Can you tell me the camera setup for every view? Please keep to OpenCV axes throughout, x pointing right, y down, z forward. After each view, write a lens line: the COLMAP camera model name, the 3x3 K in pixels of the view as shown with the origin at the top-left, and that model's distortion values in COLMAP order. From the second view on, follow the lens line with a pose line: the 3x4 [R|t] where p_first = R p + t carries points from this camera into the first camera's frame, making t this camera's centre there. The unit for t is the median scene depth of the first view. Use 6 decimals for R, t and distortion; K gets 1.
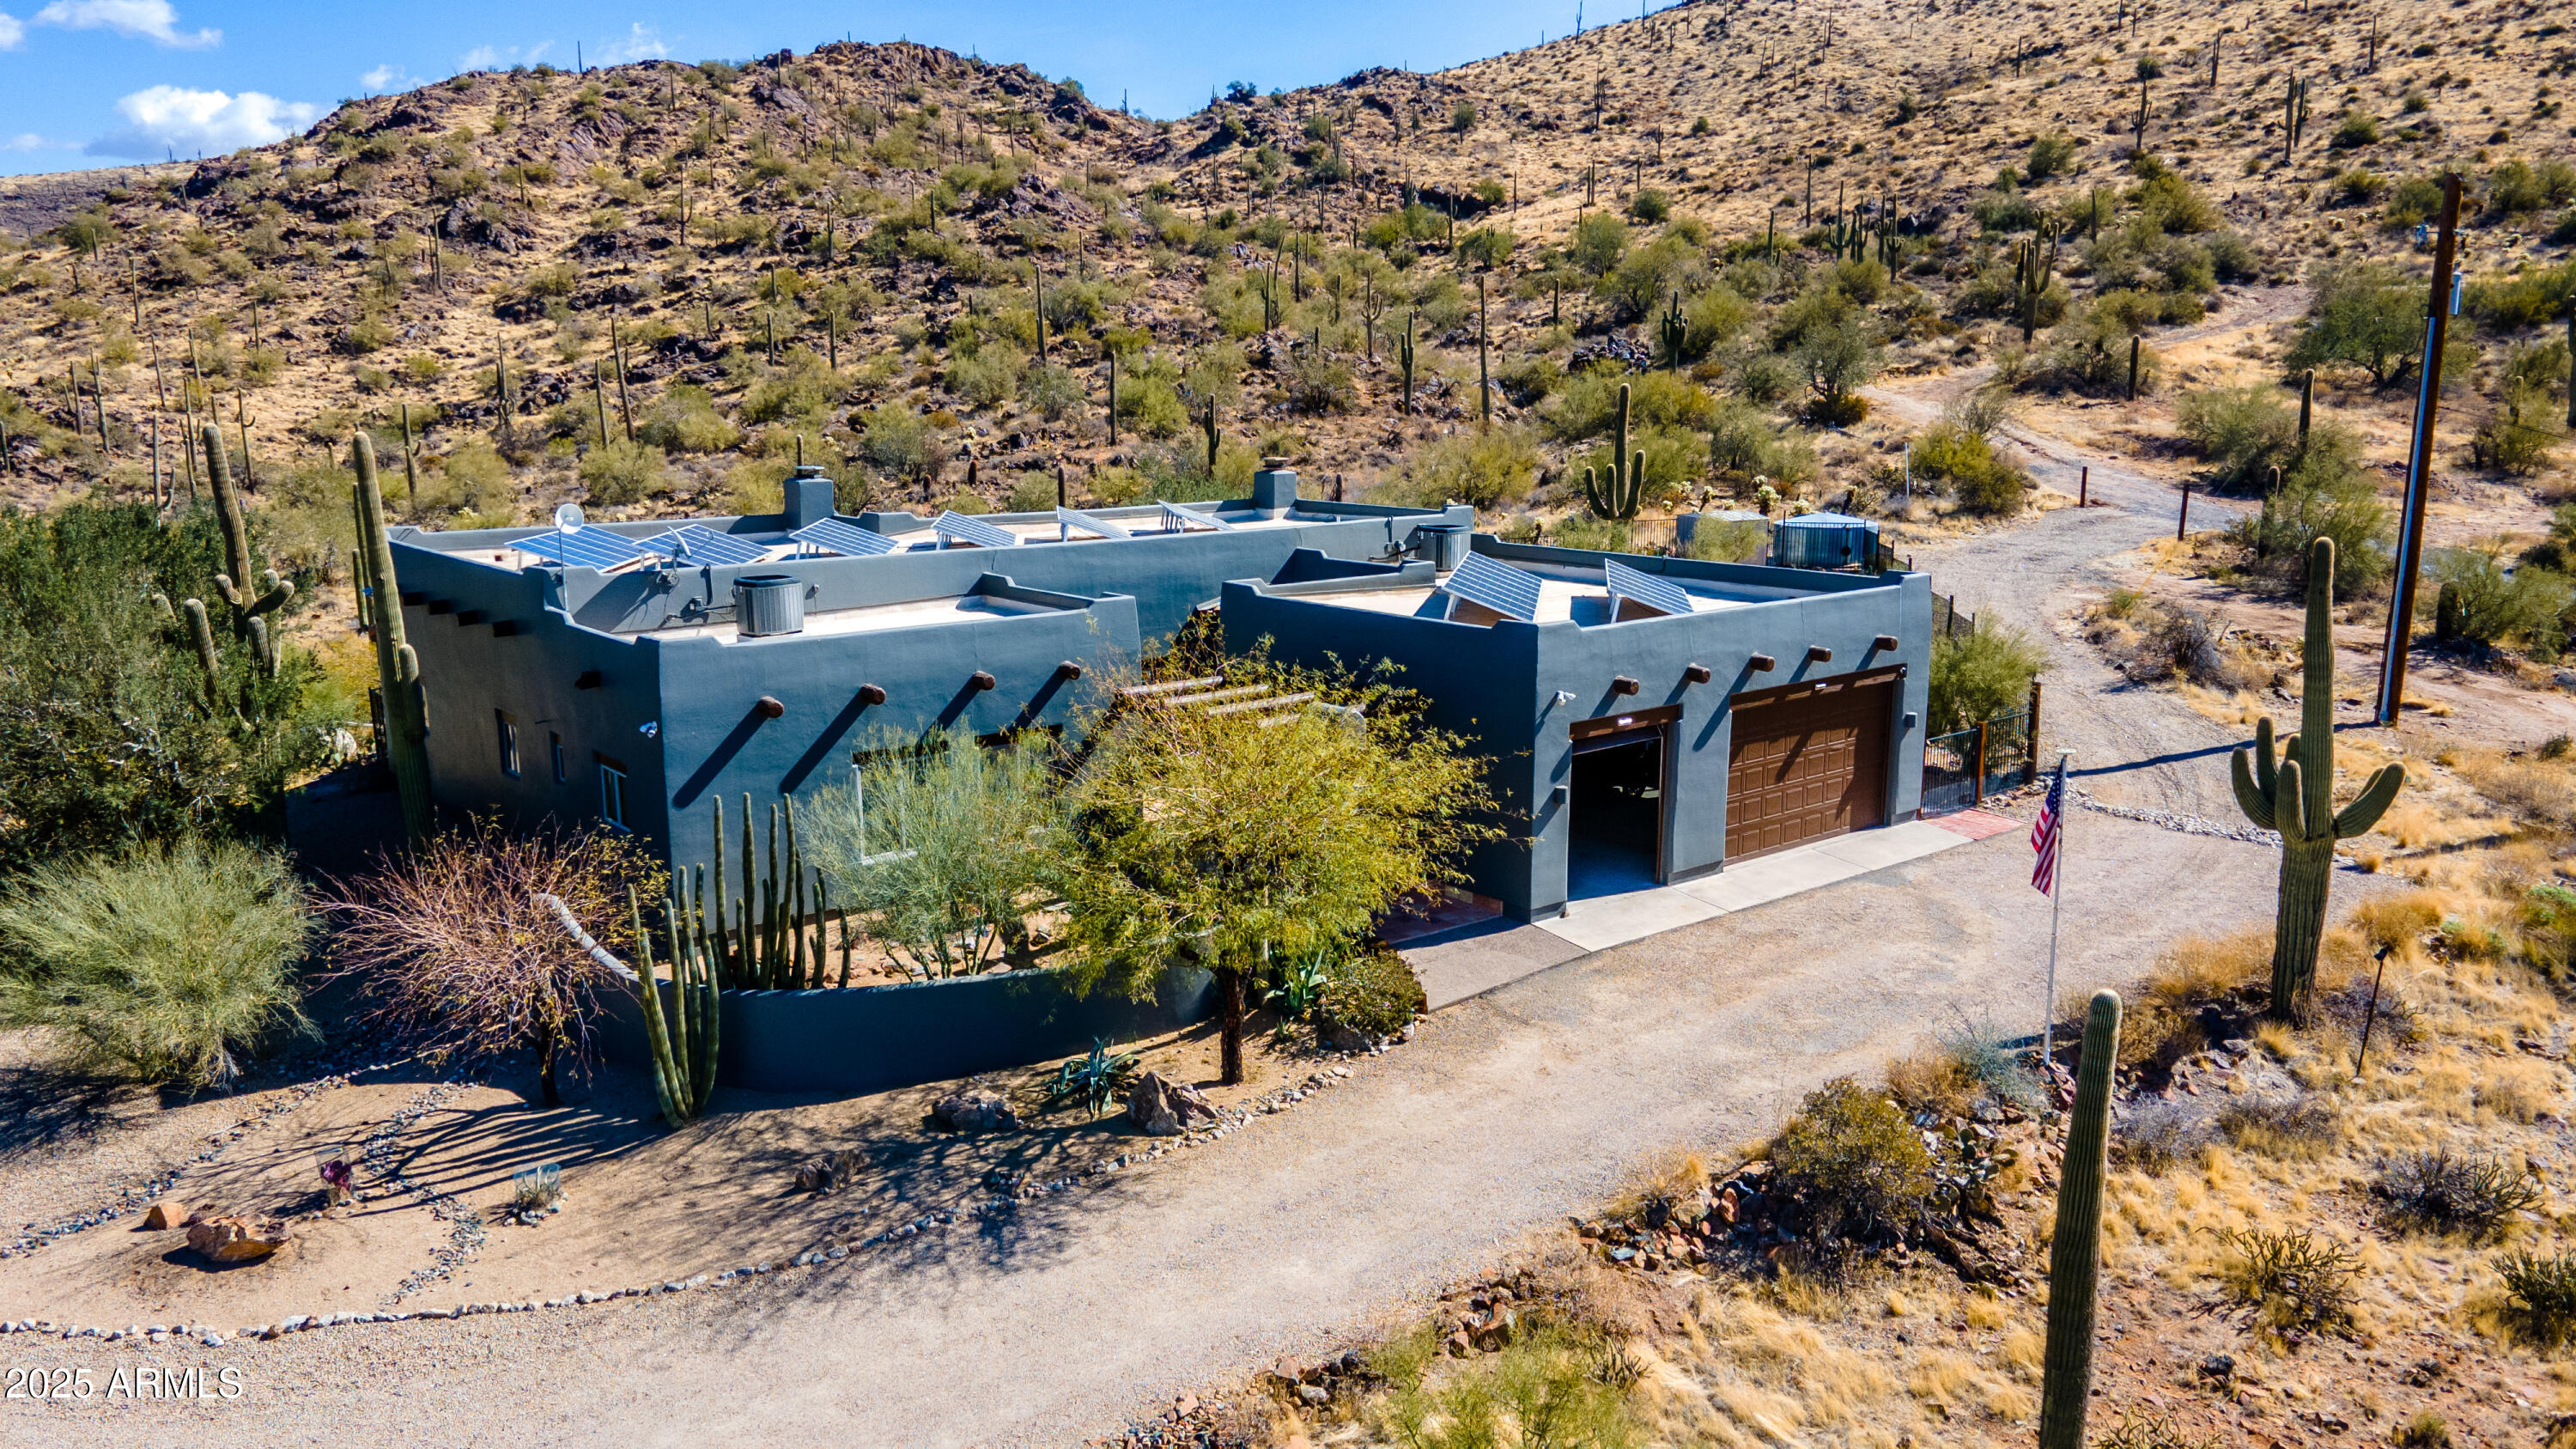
lens RADIAL K [[2014.5, 0, 1288.0], [0, 2014.5, 724.5], [0, 0, 1]] dist [0.043641, 0.006177]
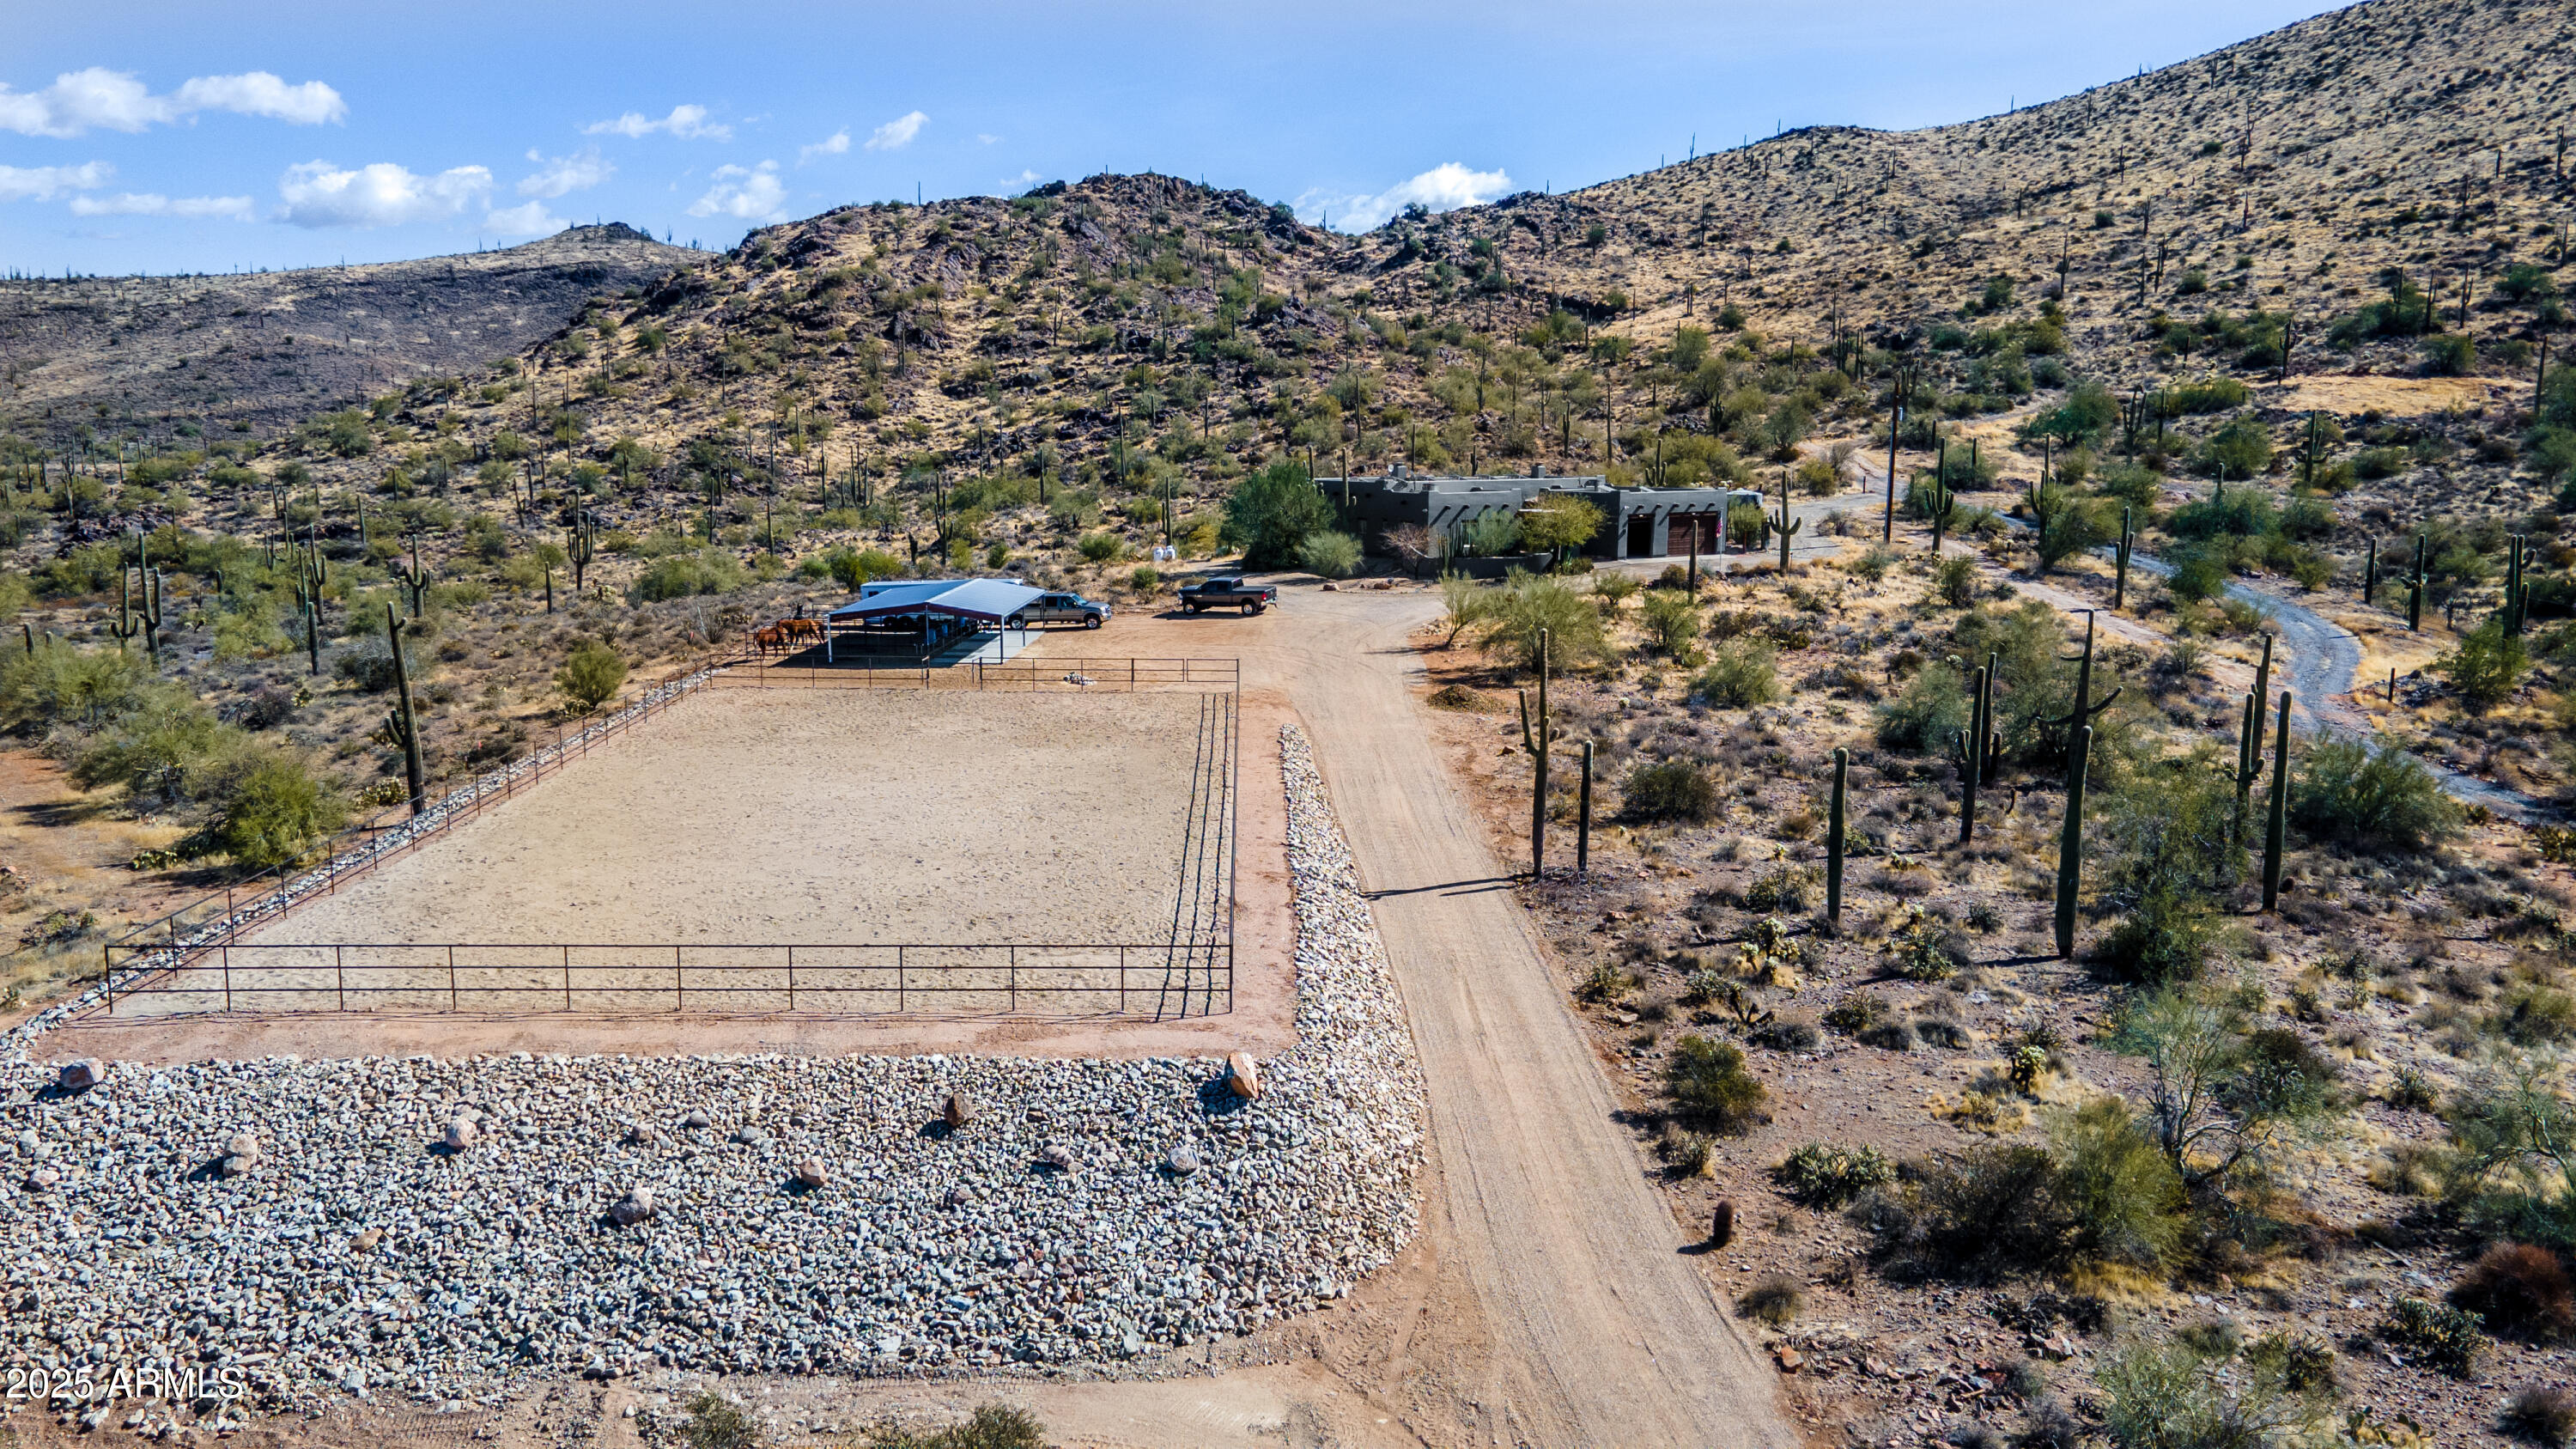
lens RADIAL K [[2014.5, 0, 1288.0], [0, 2014.5, 724.5], [0, 0, 1]] dist [0.043641, 0.006177]
pose [[0.998104, 0.016588, -0.059277, -0.031795], [-0.018384, 0.999385, -0.029870, 0.058295], [0.058745, 0.030903, 0.997795, -0.329405]]
